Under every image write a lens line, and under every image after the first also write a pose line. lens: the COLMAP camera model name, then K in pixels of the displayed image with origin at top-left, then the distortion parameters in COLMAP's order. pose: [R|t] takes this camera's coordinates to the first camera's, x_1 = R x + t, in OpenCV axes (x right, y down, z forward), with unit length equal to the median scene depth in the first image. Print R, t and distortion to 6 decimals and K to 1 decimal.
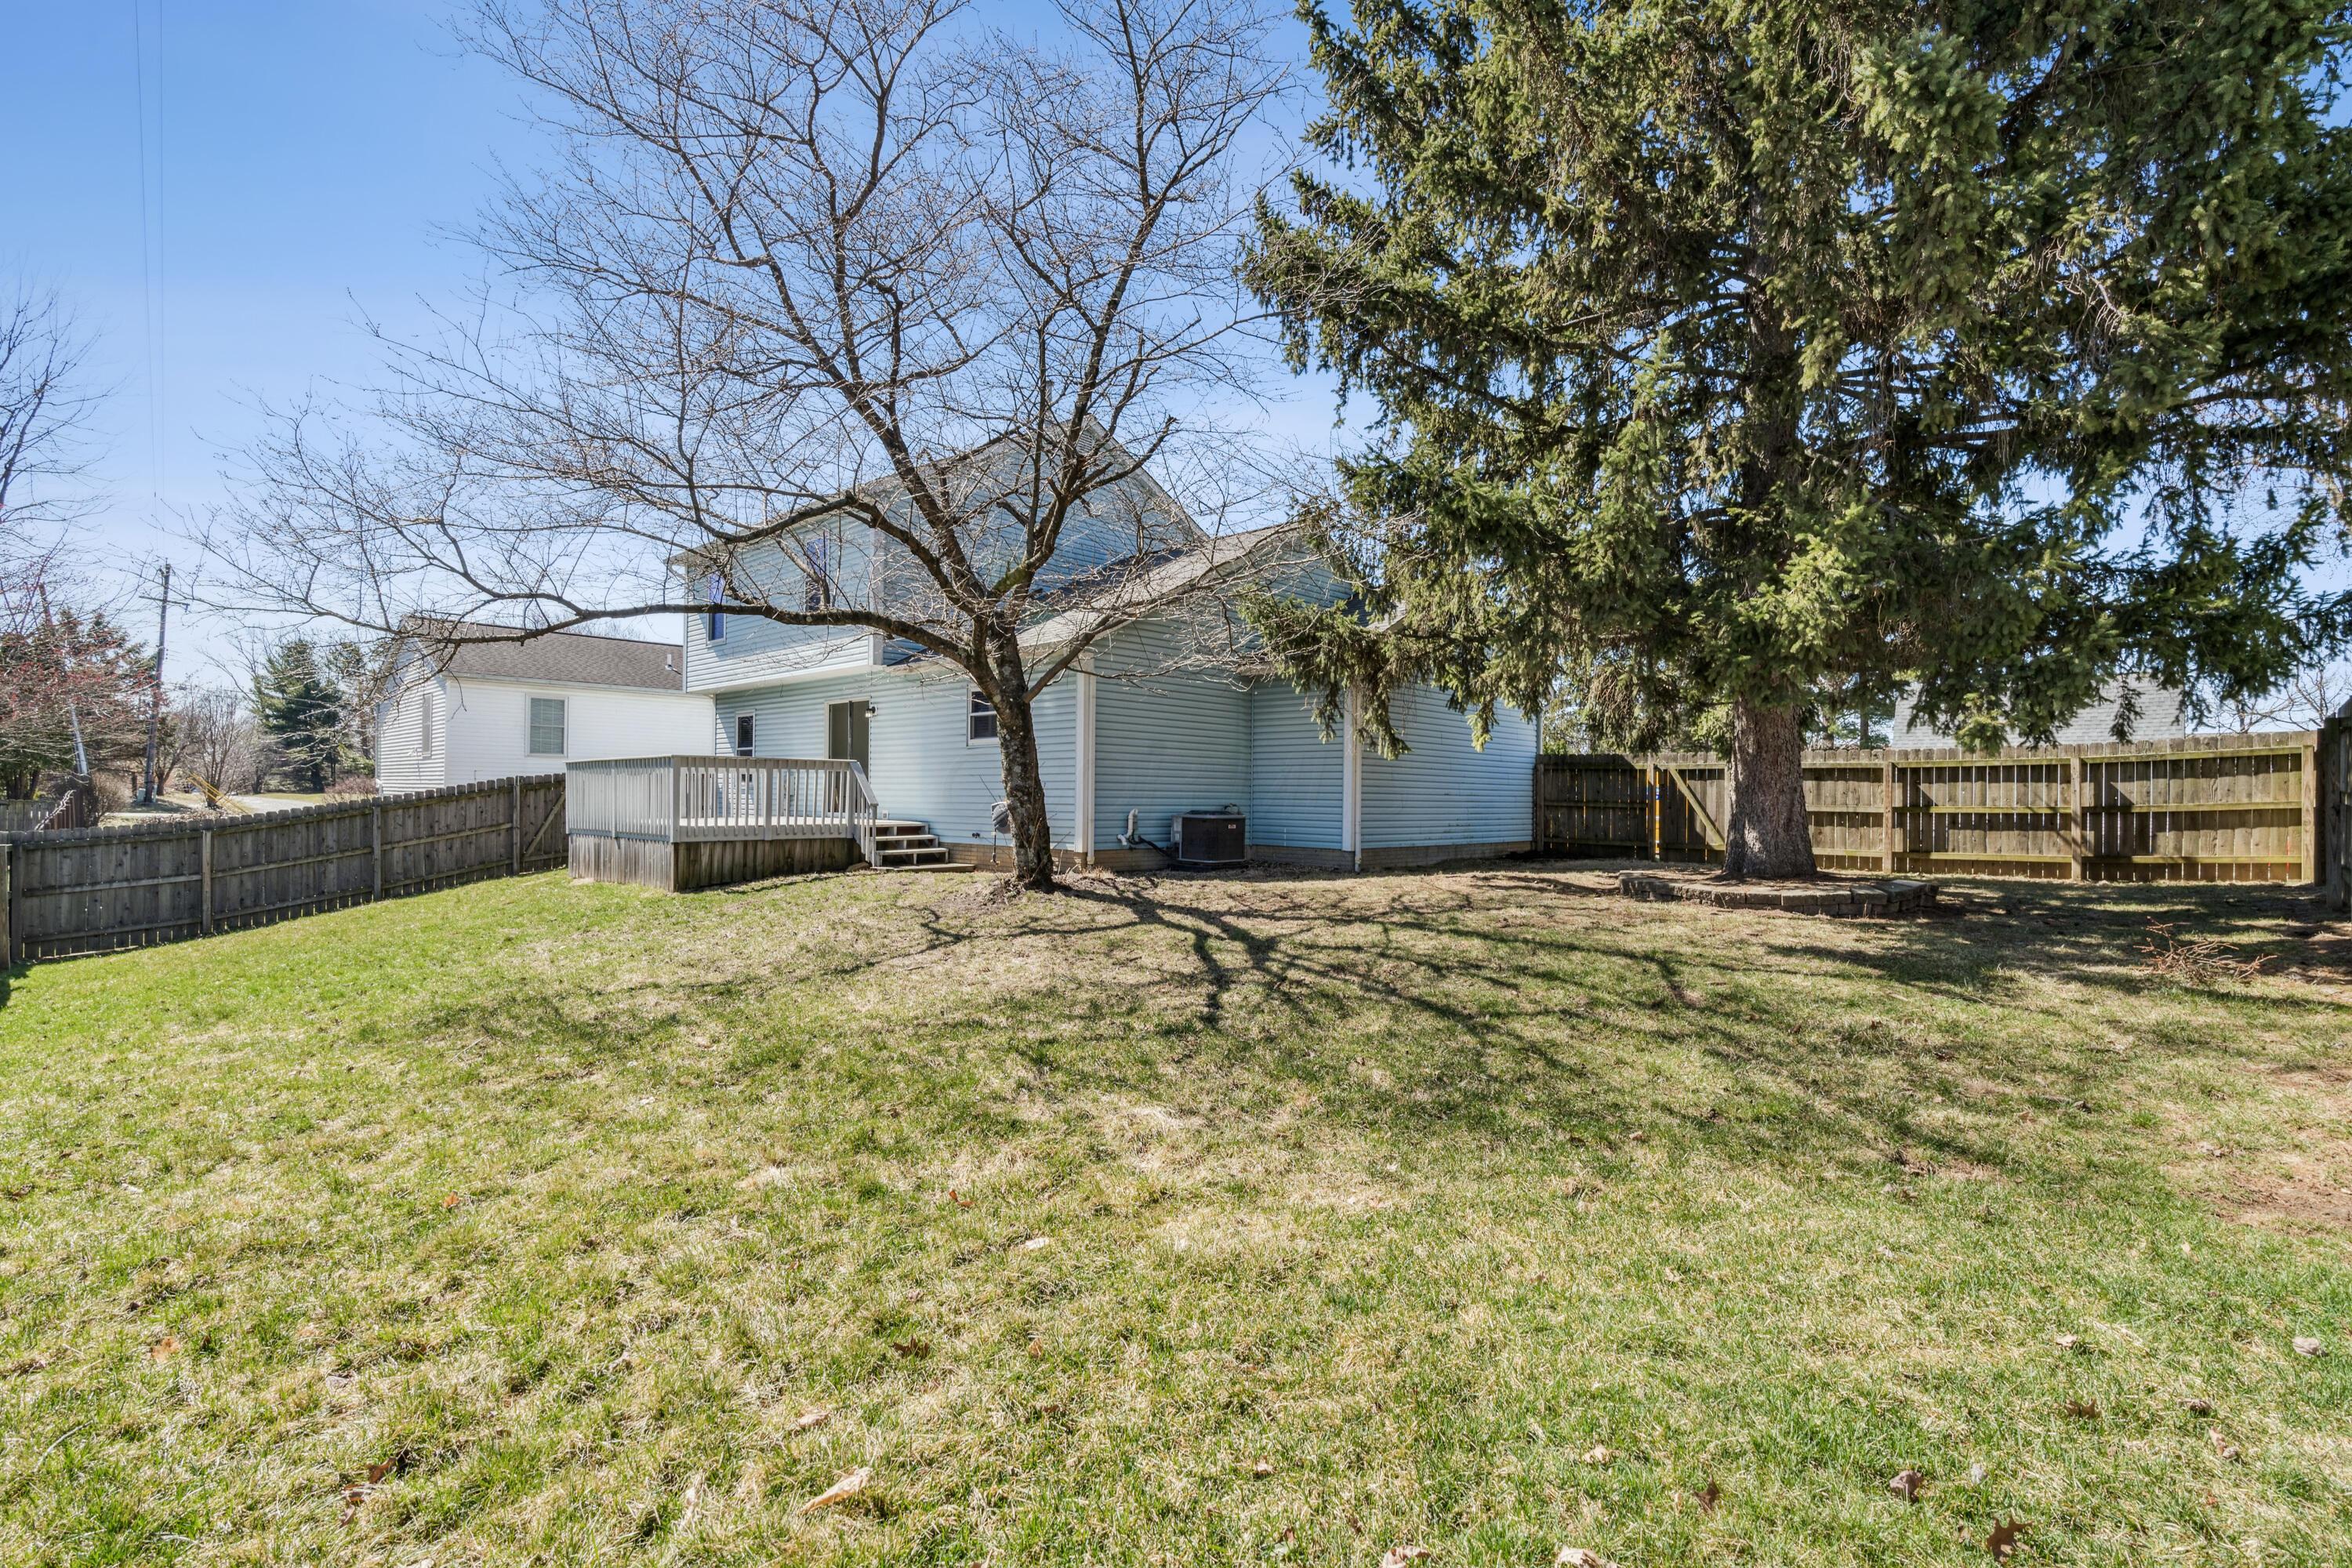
lens RADIAL K [[1055.8, 0, 1180.5], [0, 1055.8, 812.0], [0, 0, 1]] dist [0.002721, 0.000587]
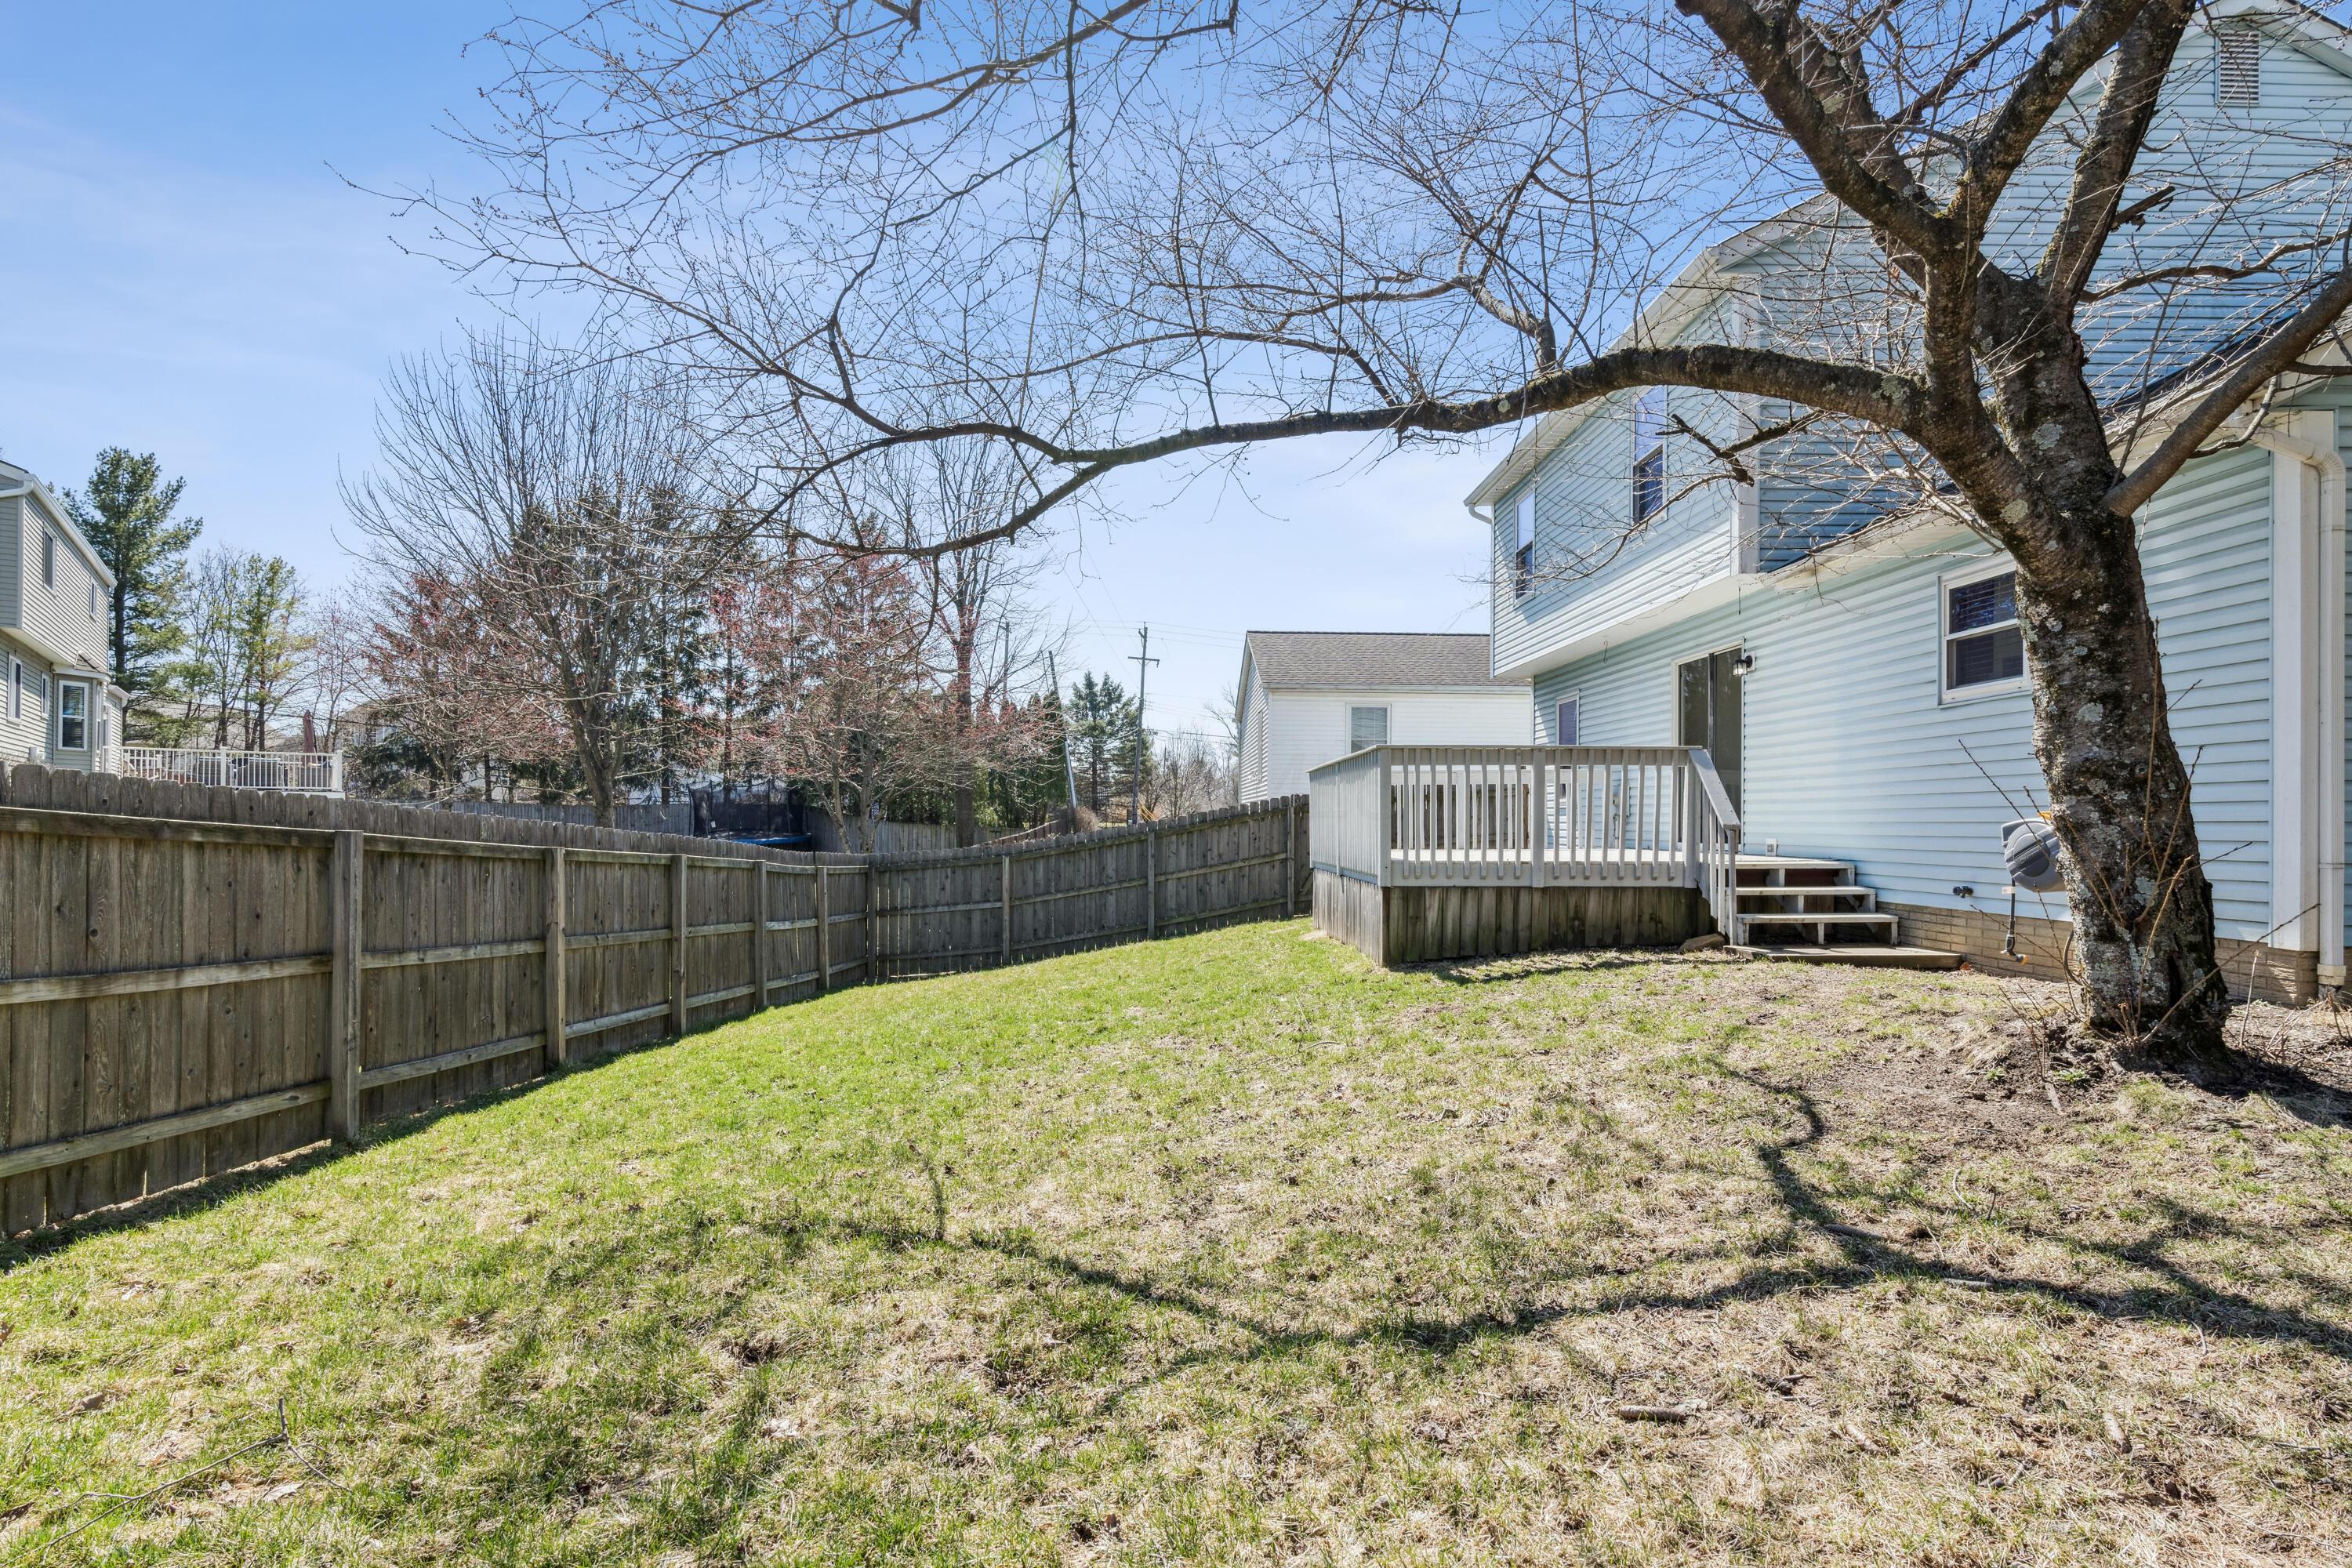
lens RADIAL K [[1126.5, 0, 1174.1], [0, 1126.5, 810.5], [0, 0, 1]] dist [-0.011892, 0.000002]
pose [[0.684683, -0.013412, -0.728718, -0.076468], [-0.010325, 0.999552, -0.028097, 0.003833], [0.728768, 0.026761, 0.684238, 0.435040]]
